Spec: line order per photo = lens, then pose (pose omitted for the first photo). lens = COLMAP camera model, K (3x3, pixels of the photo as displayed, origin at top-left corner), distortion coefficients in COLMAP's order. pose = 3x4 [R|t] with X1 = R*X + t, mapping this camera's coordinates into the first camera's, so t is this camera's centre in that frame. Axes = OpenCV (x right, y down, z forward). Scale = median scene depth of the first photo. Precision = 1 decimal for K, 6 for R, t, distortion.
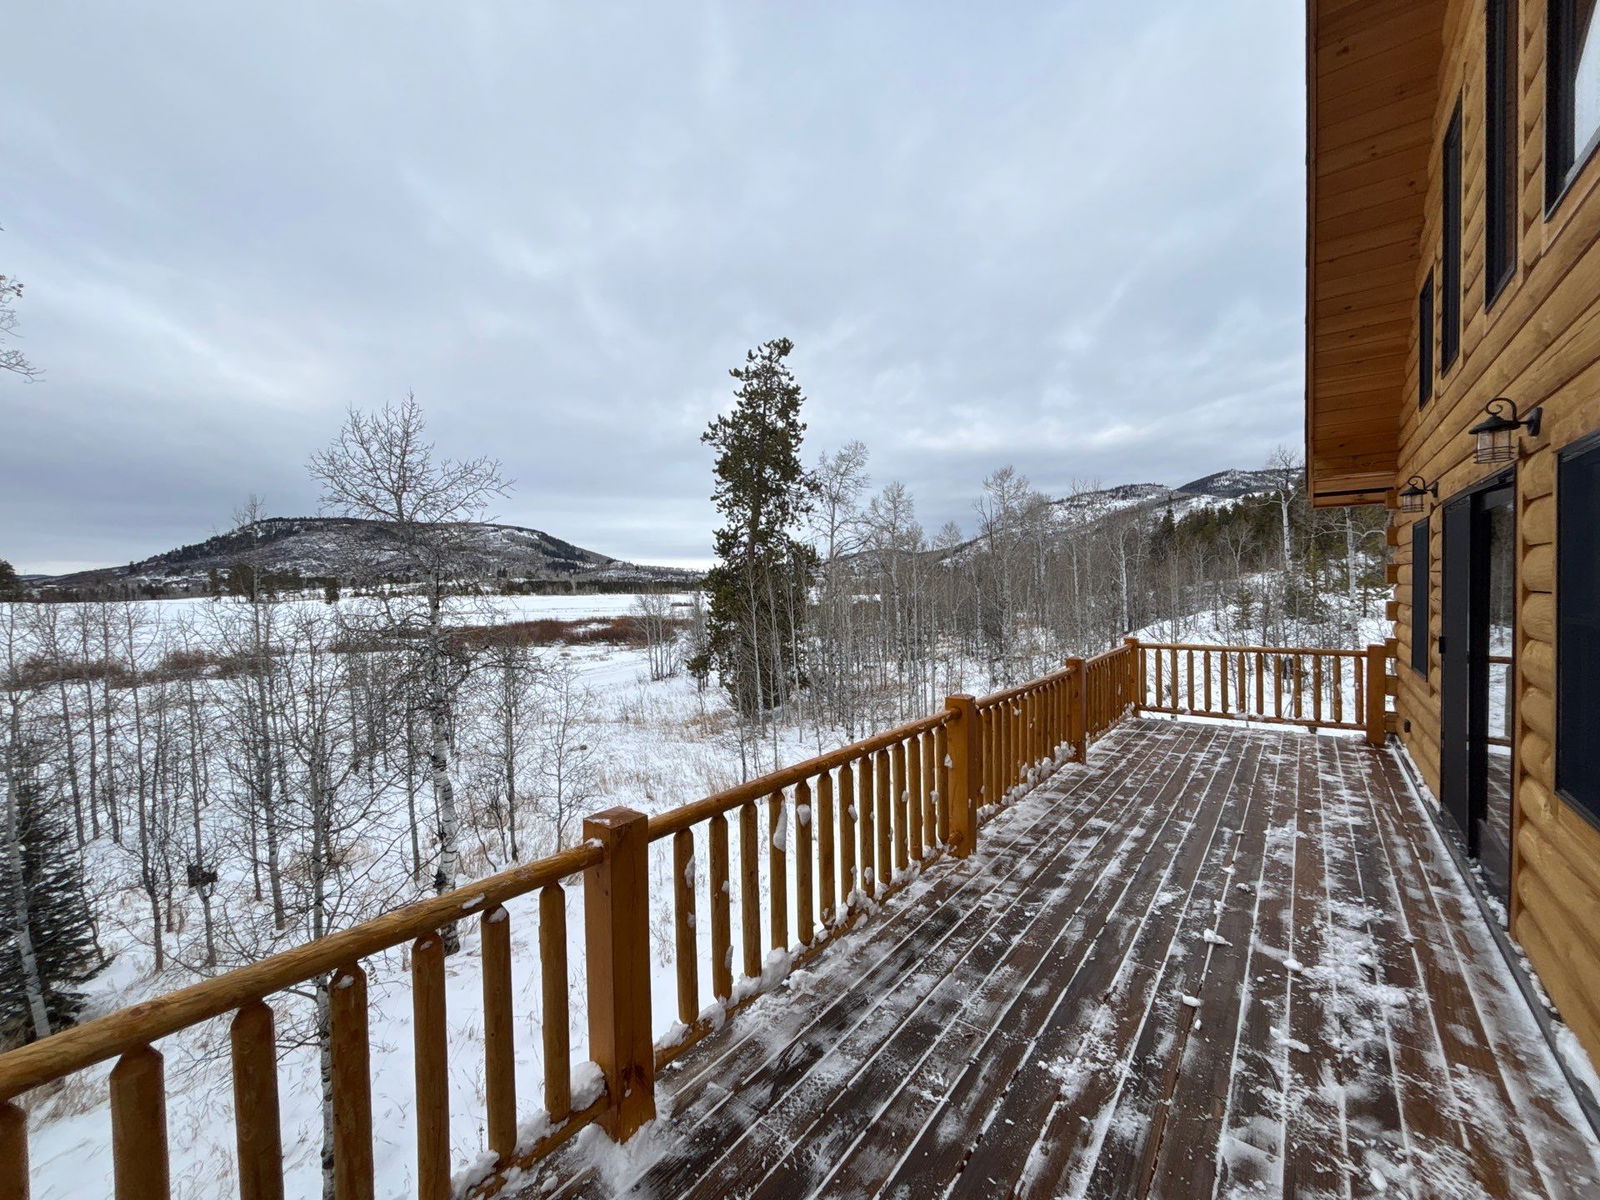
lens RADIAL K [[641.7, 0, 794.9], [0, 641.7, 598.7], [0, 0, 1]] dist [-0.002004, 0.000289]
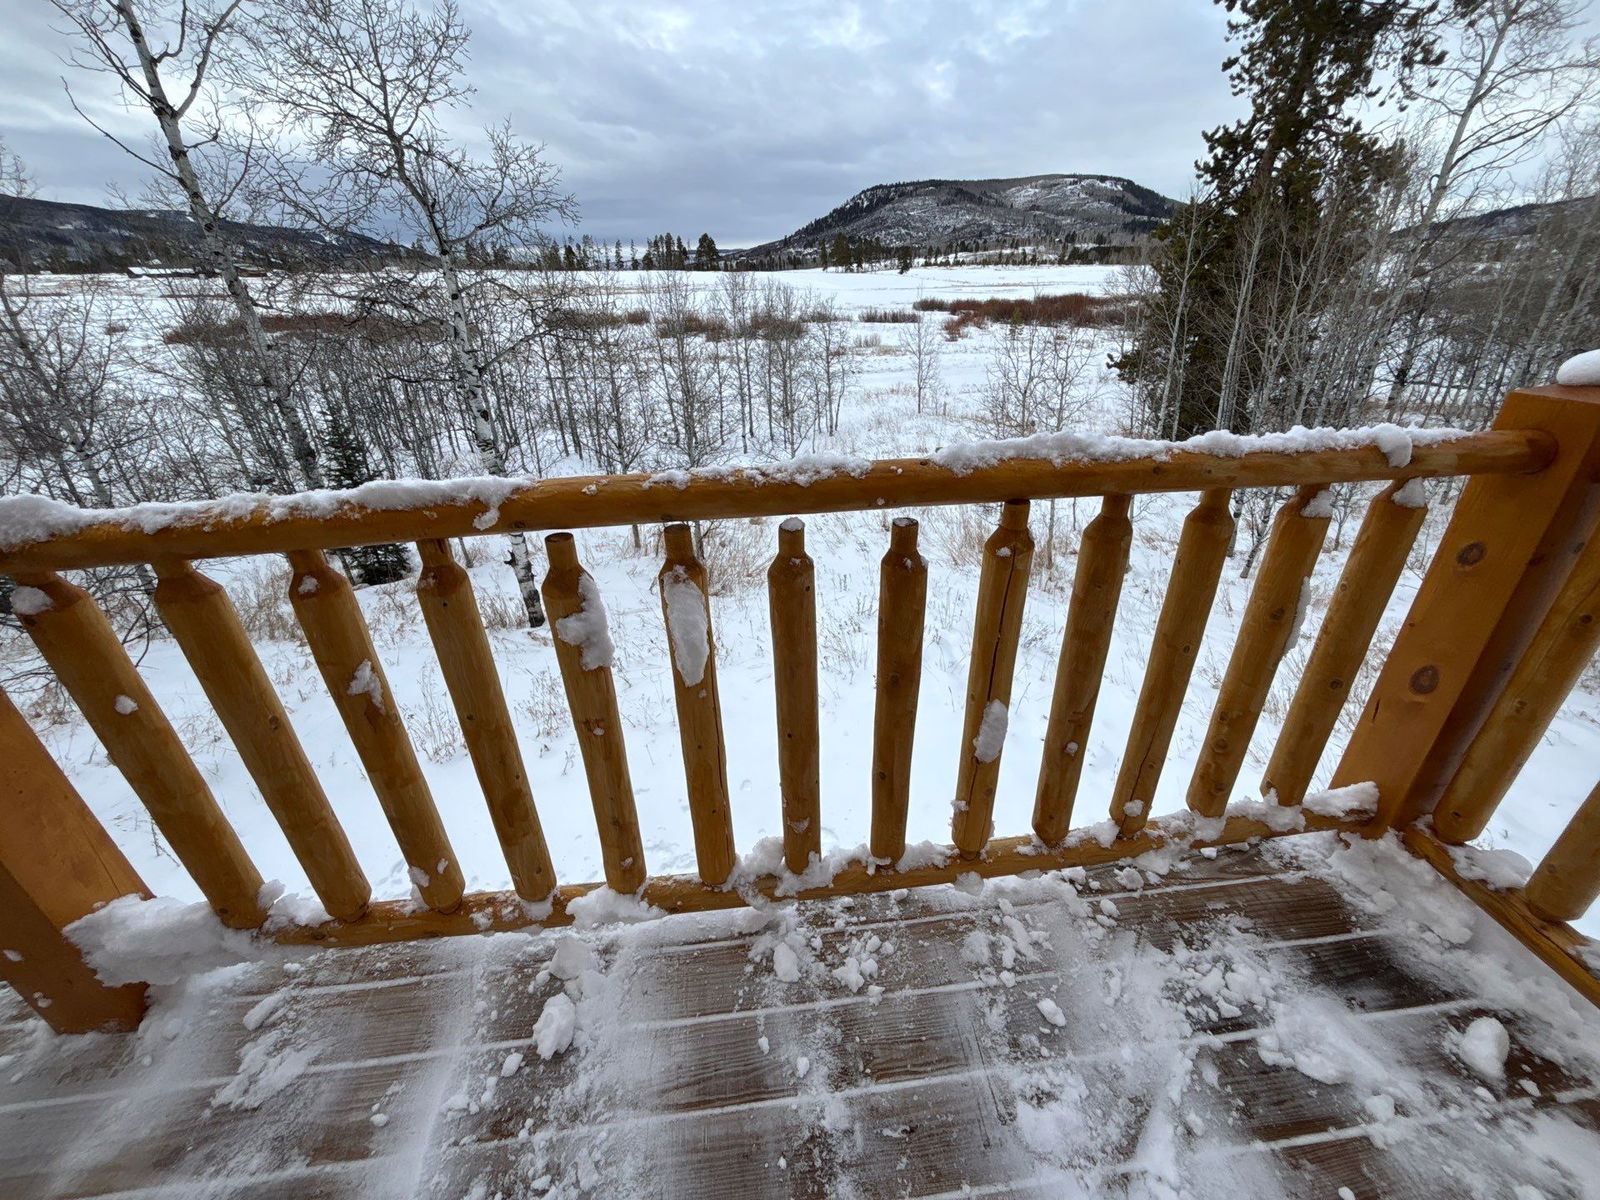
lens RADIAL K [[641.7, 0, 798.8], [0, 641.7, 600.5], [0, 0, 1]] dist [-0.002004, 0.000289]
pose [[0.709050, 0.322633, -0.627021, 1.094858], [0.000982, 0.888740, 0.458411, 0.092016], [0.705157, -0.325652, 0.629844, 1.728243]]
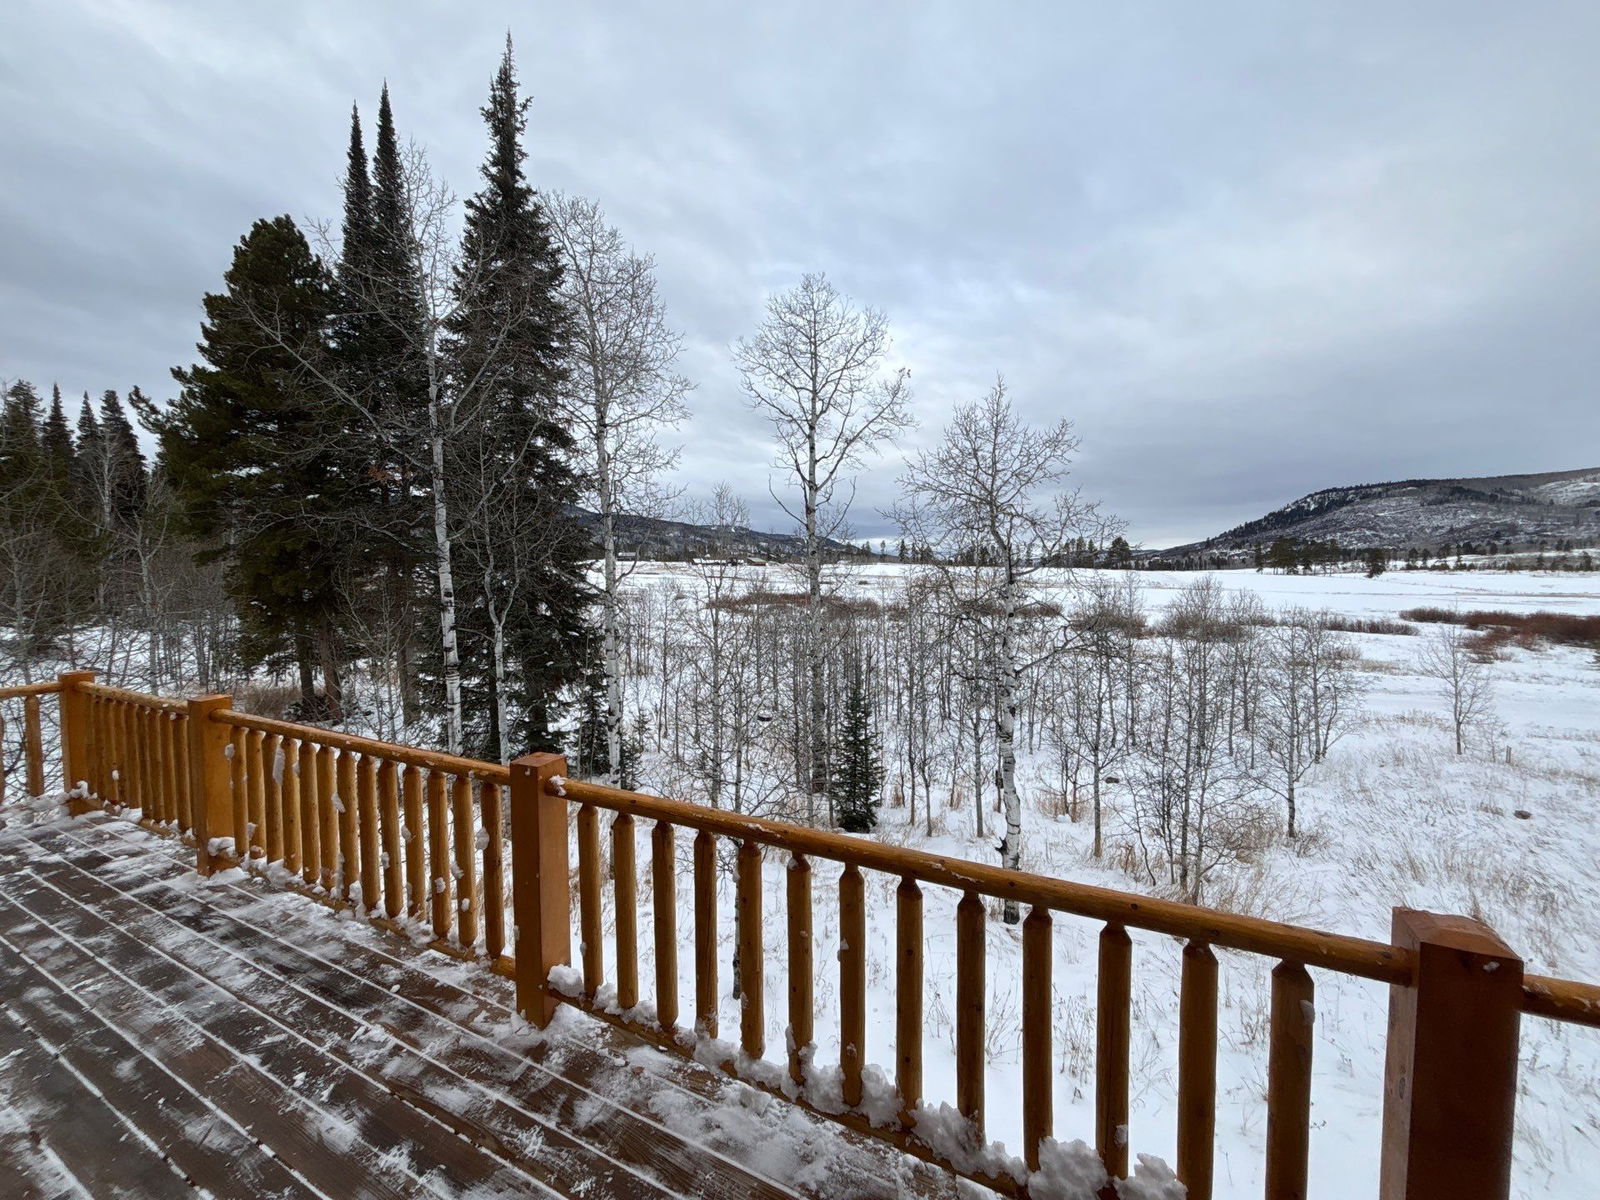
lens RADIAL K [[641.7, 0, 797.2], [0, 641.7, 600.3], [0, 0, 1]] dist [-0.002004, 0.000289]
pose [[0.201626, 0.061260, -0.977545, 0.957968], [-0.016348, 0.998114, 0.059177, -0.032642], [0.979326, 0.004049, 0.202247, 1.217926]]
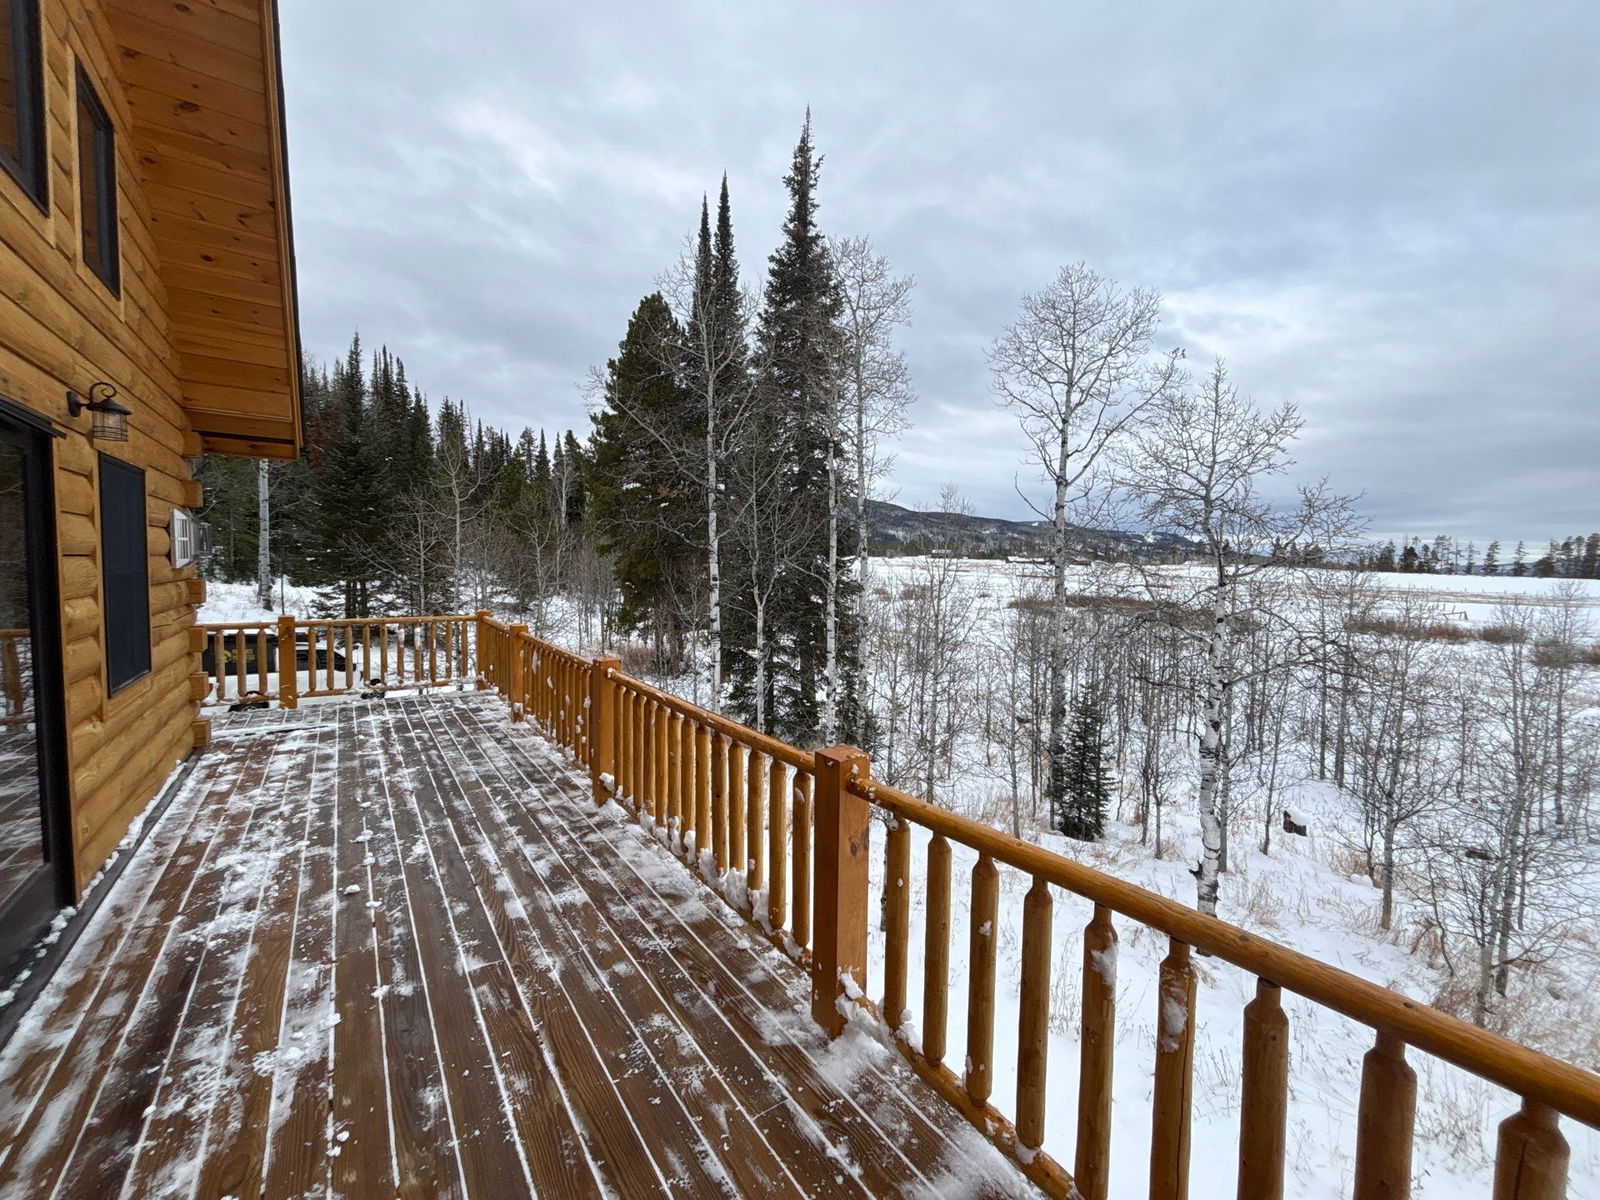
lens RADIAL K [[641.7, 0, 793.6], [0, 641.7, 597.7], [0, 0, 1]] dist [-0.002004, 0.000289]
pose [[-0.278682, 0.060283, -0.958489, 1.301373], [-0.030746, 0.996956, 0.071641, -0.037035], [0.959891, 0.049435, -0.275981, 1.739096]]
